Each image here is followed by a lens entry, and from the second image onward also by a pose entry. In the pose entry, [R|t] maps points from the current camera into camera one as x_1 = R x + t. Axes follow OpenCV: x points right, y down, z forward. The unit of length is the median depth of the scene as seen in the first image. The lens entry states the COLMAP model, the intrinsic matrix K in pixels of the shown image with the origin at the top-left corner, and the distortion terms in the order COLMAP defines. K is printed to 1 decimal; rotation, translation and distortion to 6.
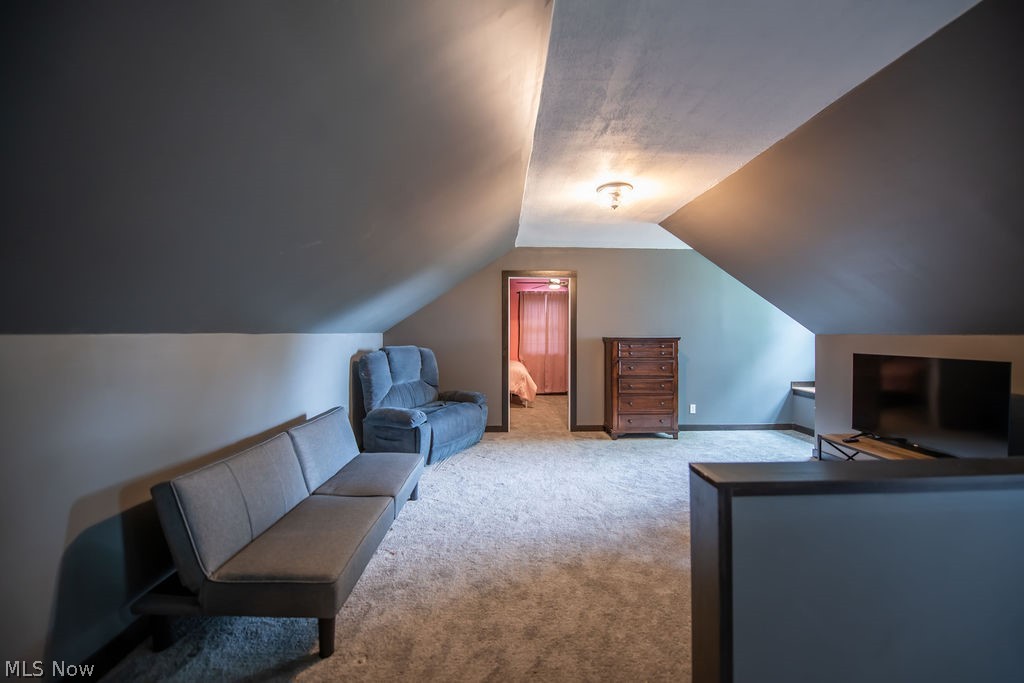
lens RADIAL K [[406.1, 0, 514.6], [0, 406.1, 338.3], [0, 0, 1]] dist [-0.018680, -0.001639]
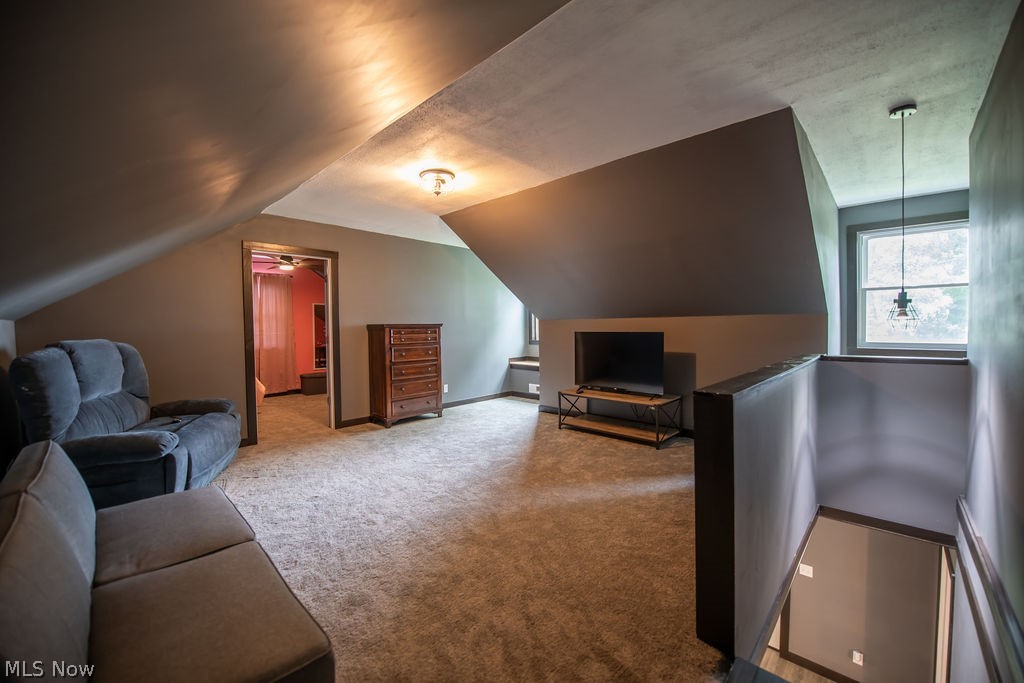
lens RADIAL K [[406.1, 0, 511.7], [0, 406.1, 337.6], [0, 0, 1]] dist [-0.018680, -0.001639]
pose [[0.711971, -0.031135, 0.701519, -0.277435], [0.021244, 0.999514, 0.022800, 0.017640], [-0.701888, -0.001329, 0.712286, 0.107123]]
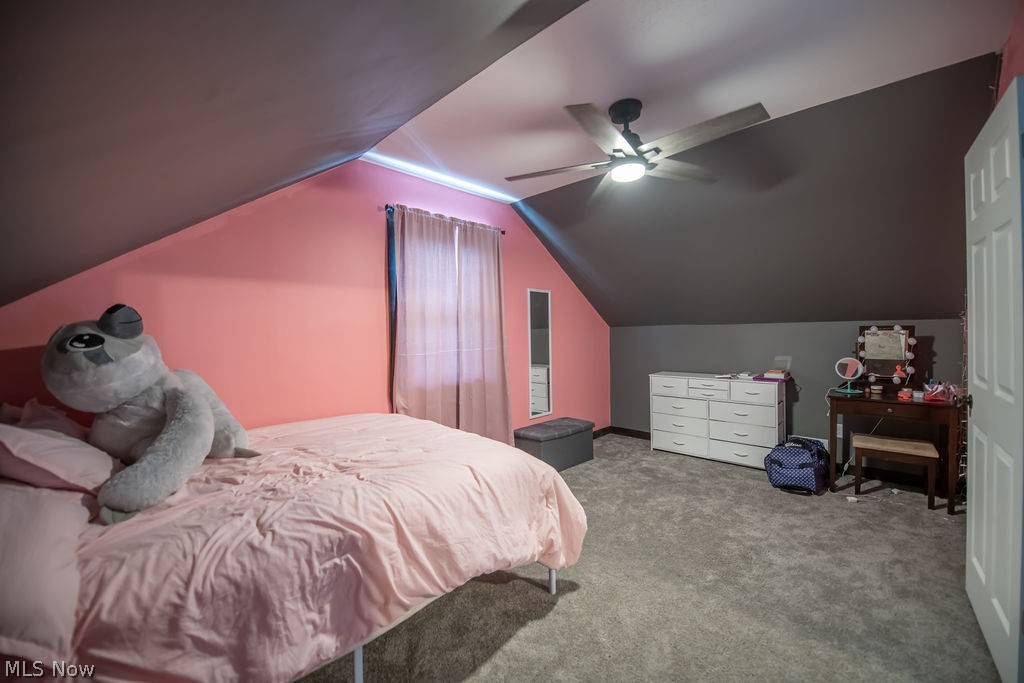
lens RADIAL K [[406.1, 0, 510.6], [0, 406.1, 333.2], [0, 0, 1]] dist [-0.018680, -0.001639]
pose [[0.723190, -0.024229, 0.690224, -0.307606], [0.028392, 0.999583, 0.005340, -0.017027], [-0.690065, 0.015735, 0.723576, 1.418809]]
